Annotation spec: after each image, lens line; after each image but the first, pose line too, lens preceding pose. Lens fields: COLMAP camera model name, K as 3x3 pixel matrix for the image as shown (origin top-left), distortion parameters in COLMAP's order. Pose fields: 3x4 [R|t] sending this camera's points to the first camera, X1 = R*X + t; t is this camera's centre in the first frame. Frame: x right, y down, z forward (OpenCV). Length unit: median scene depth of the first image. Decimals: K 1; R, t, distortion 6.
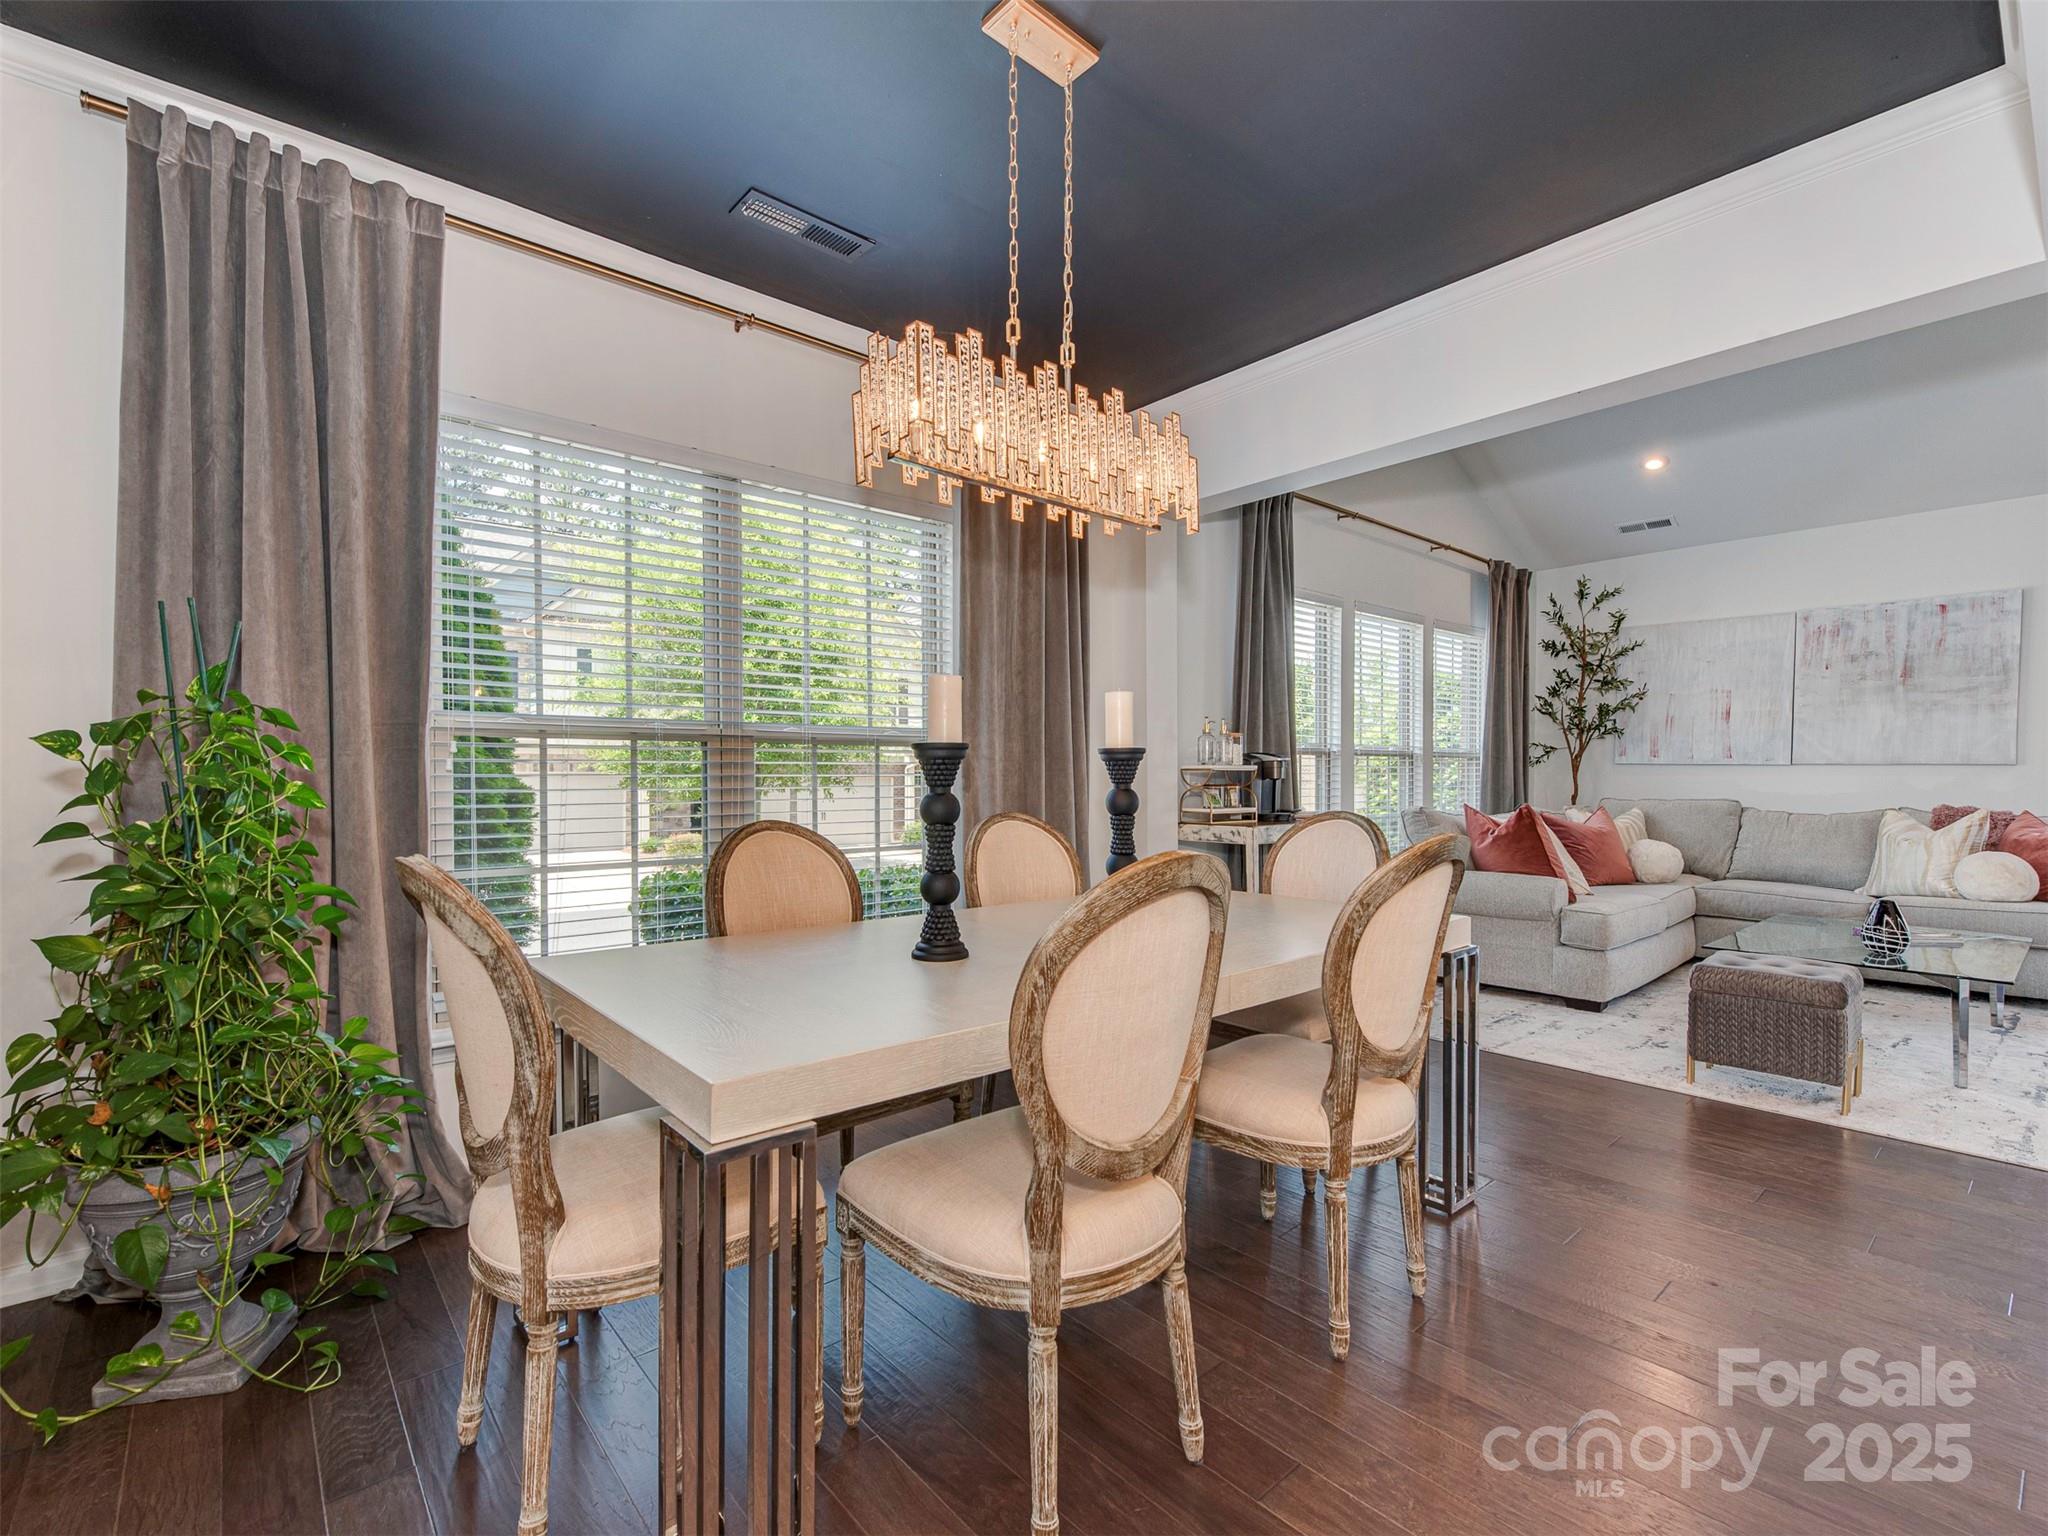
lens RADIAL K [[933.2, 0, 1018.0], [0, 933.2, 786.6], [0, 0, 1]] dist [-0.004160, 0.000039]
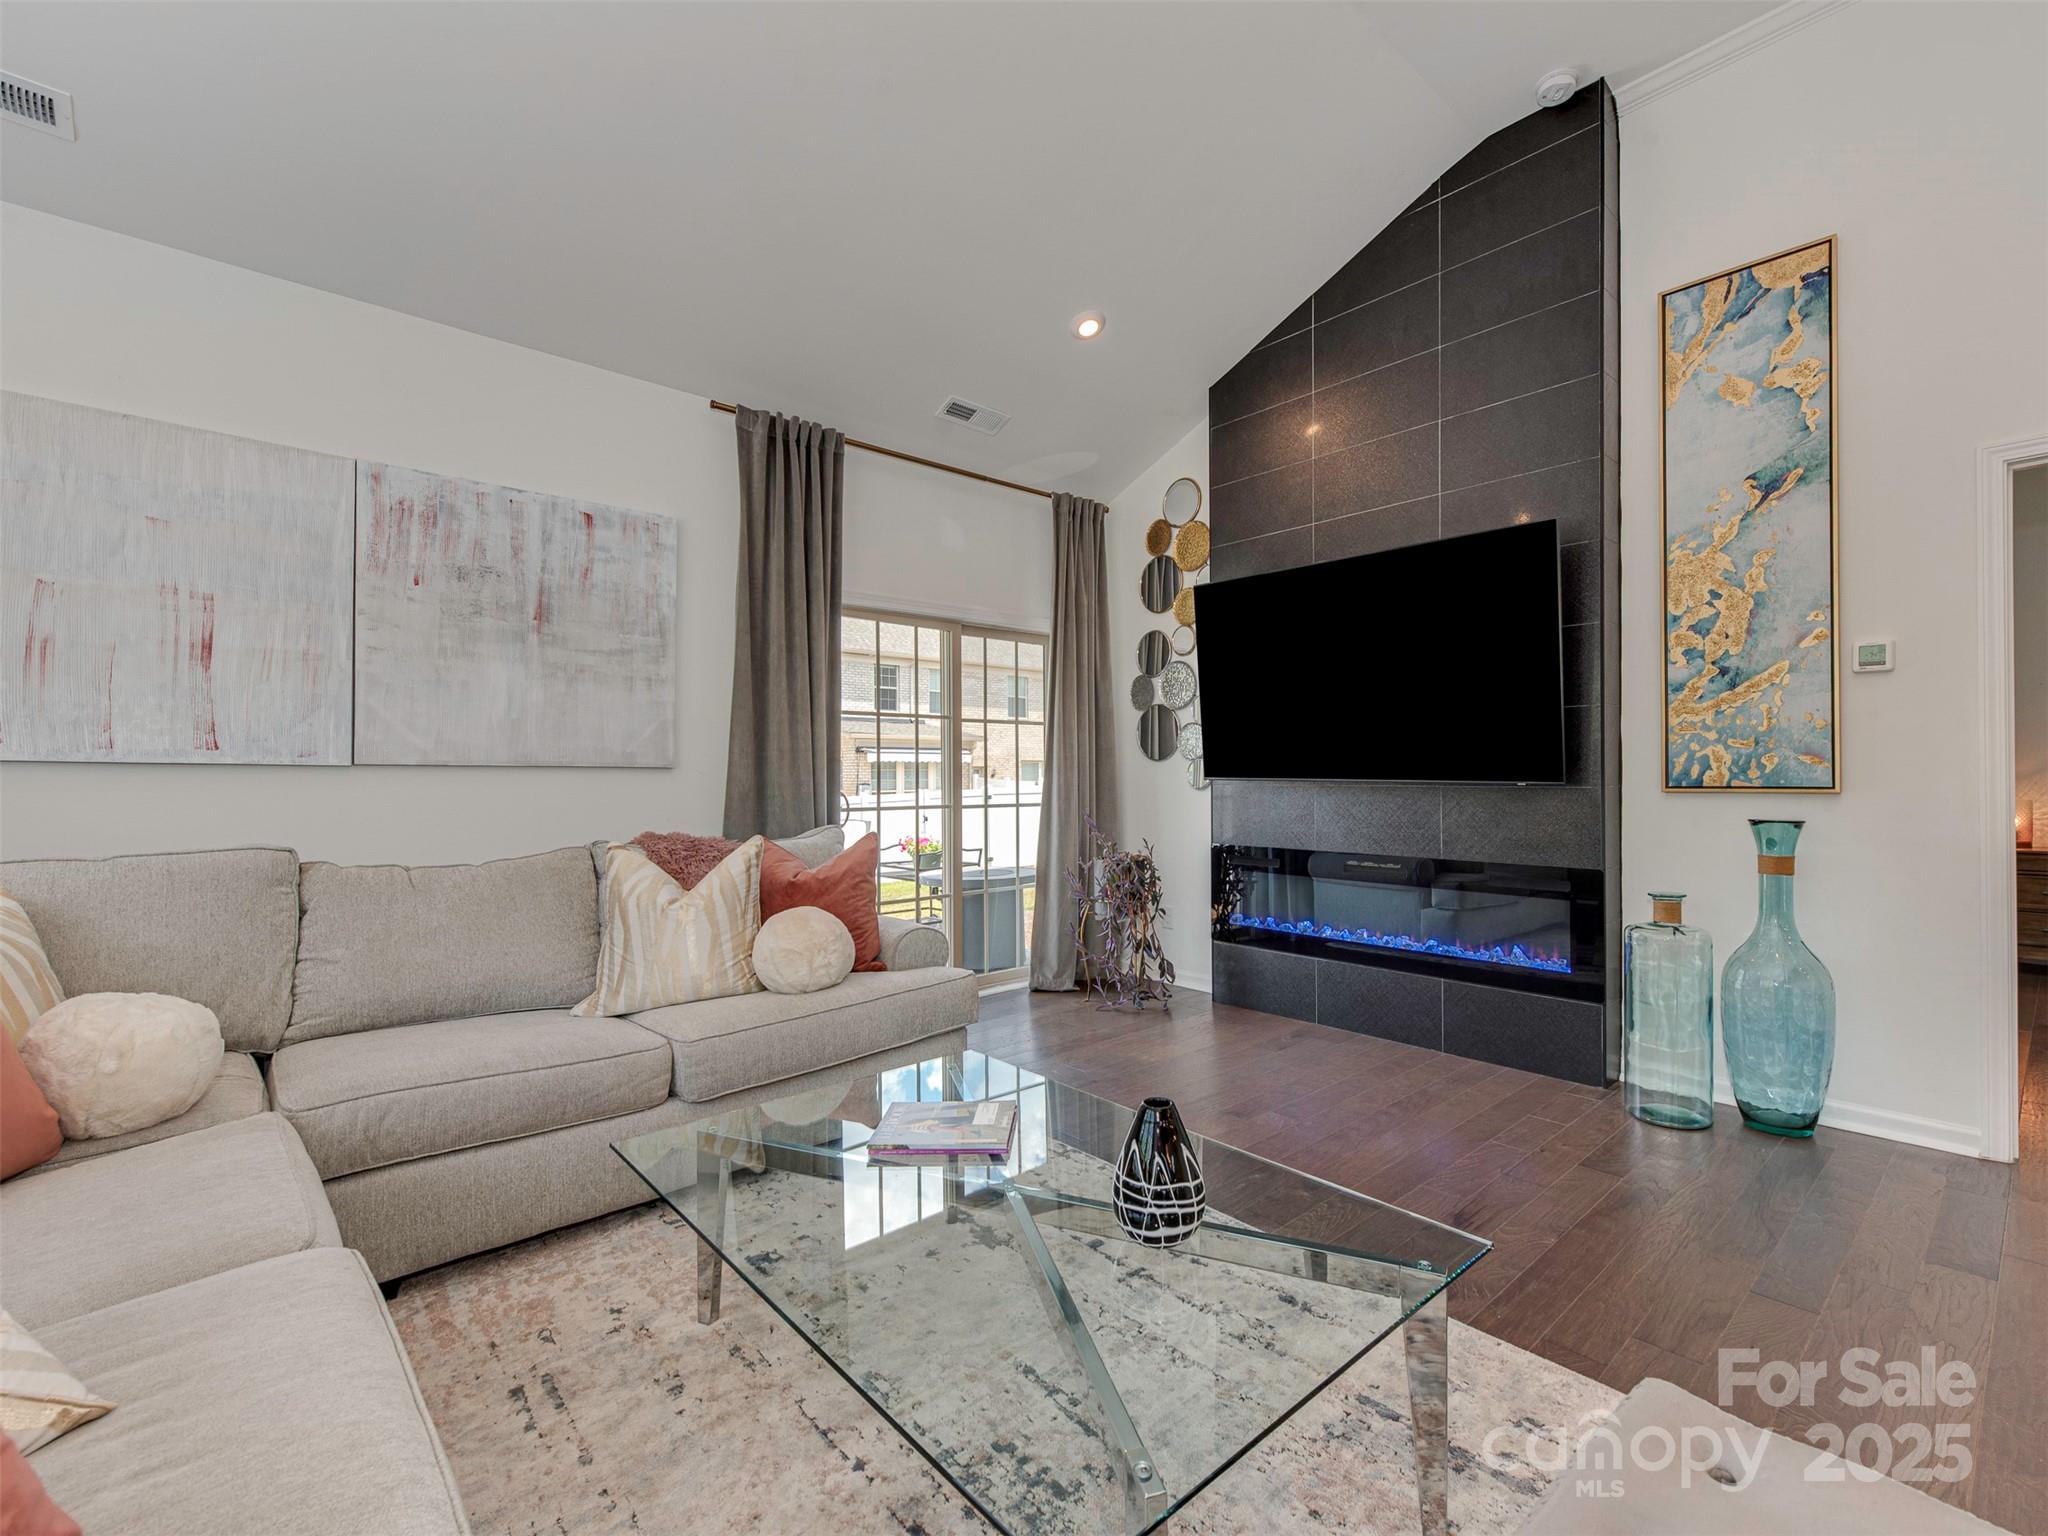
lens RADIAL K [[911.7, 0, 1069.4], [0, 911.7, 776.9], [0, 0, 1]] dist [0.009045, -0.003003]
pose [[-0.037754, -0.000812, 0.999287, 0.825188], [0.021064, 0.999777, 0.001608, -0.026035], [-0.999065, 0.021110, -0.037729, 1.592563]]
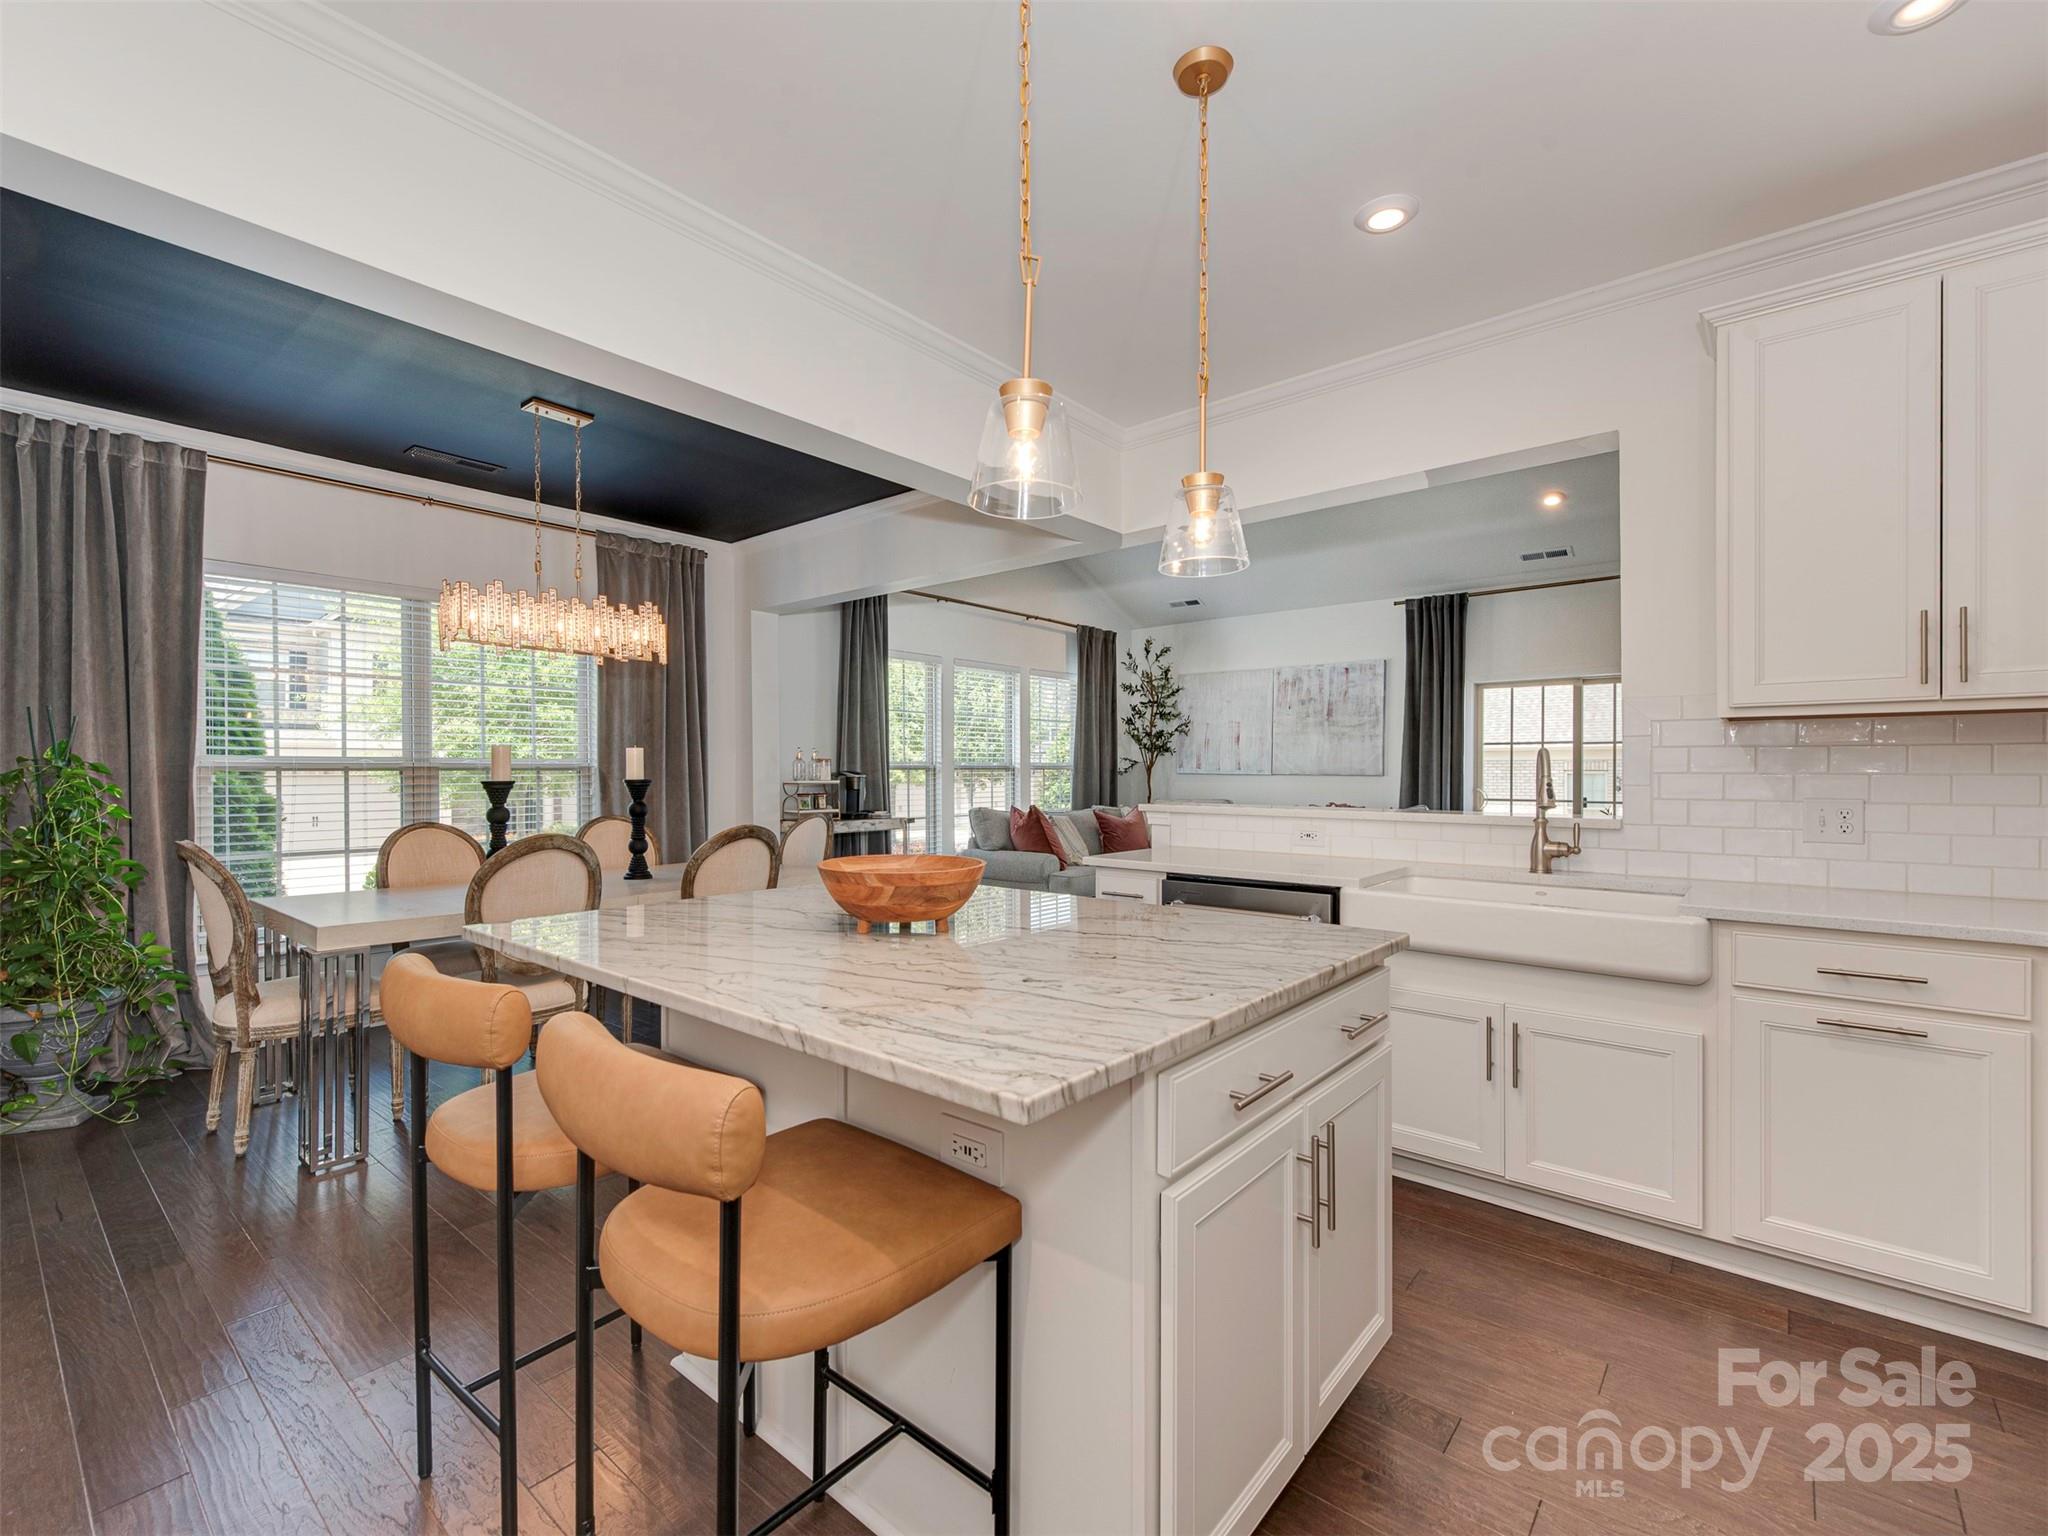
lens RADIAL K [[911.7, 0, 1008.5], [0, 911.7, 775.4], [0, 0, 1]] dist [0.009045, -0.003003]
pose [[0.988234, -0.002518, 0.152931, 0.537091], [0.003868, 0.999956, -0.008528, -0.030435], [-0.152902, 0.009019, 0.988200, -0.817245]]
